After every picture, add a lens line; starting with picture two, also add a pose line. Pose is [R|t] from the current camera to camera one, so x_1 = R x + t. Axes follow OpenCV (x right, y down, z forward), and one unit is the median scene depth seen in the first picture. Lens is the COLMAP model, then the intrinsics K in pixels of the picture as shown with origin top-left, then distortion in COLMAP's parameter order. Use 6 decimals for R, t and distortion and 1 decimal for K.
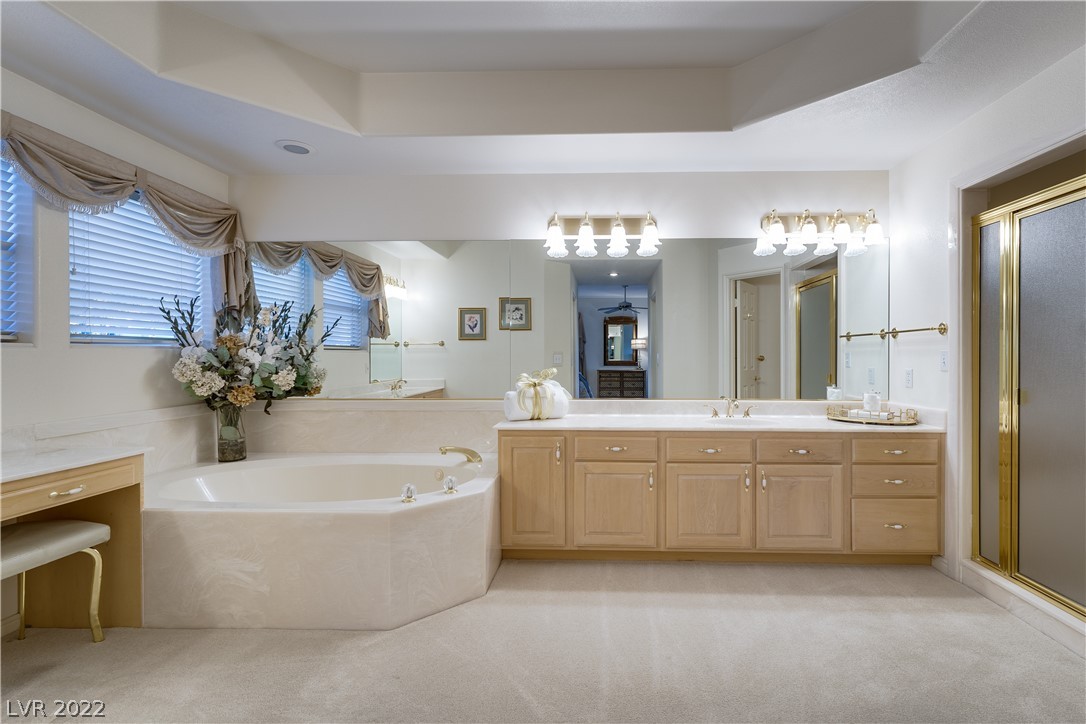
lens RADIAL K [[441.0, 0, 544.4], [0, 441.0, 357.3], [0, 0, 1]] dist [0.000617, 0.000021]
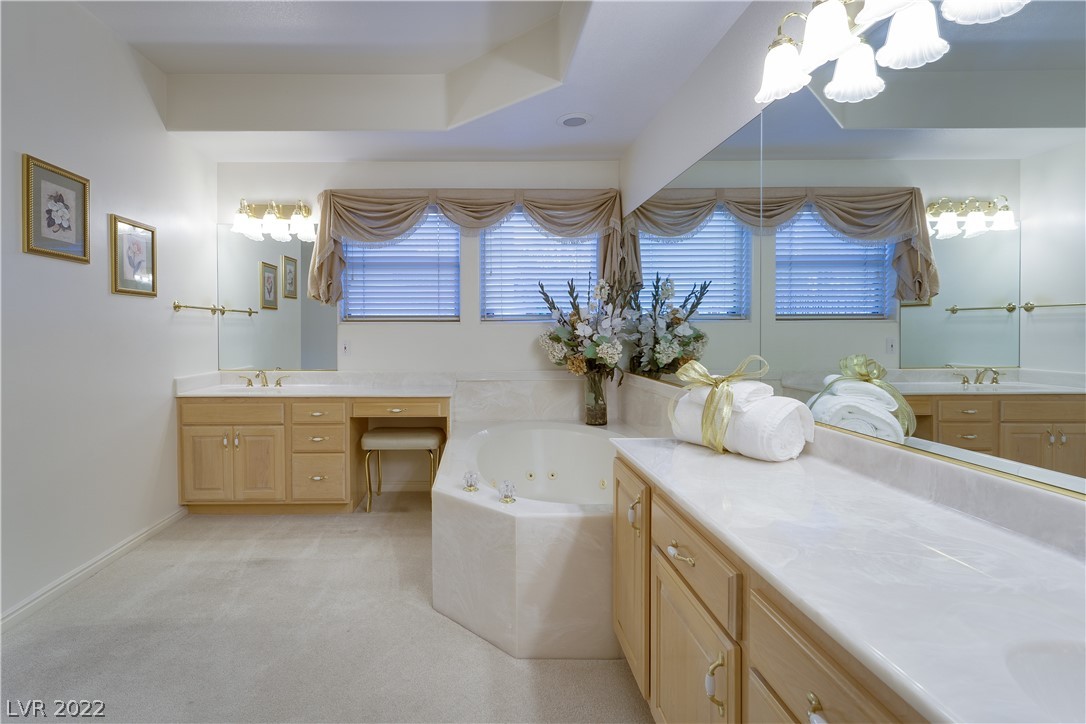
lens RADIAL K [[500.4, 0, 541.8], [0, 500.4, 337.7], [0, 0, 1]] dist [0.000042, -0.000017]
pose [[0.172373, 0.002790, -0.985028, 0.535361], [0.001847, 0.999993, 0.003156, 0.015353], [0.985030, -0.002363, 0.172367, 0.725792]]
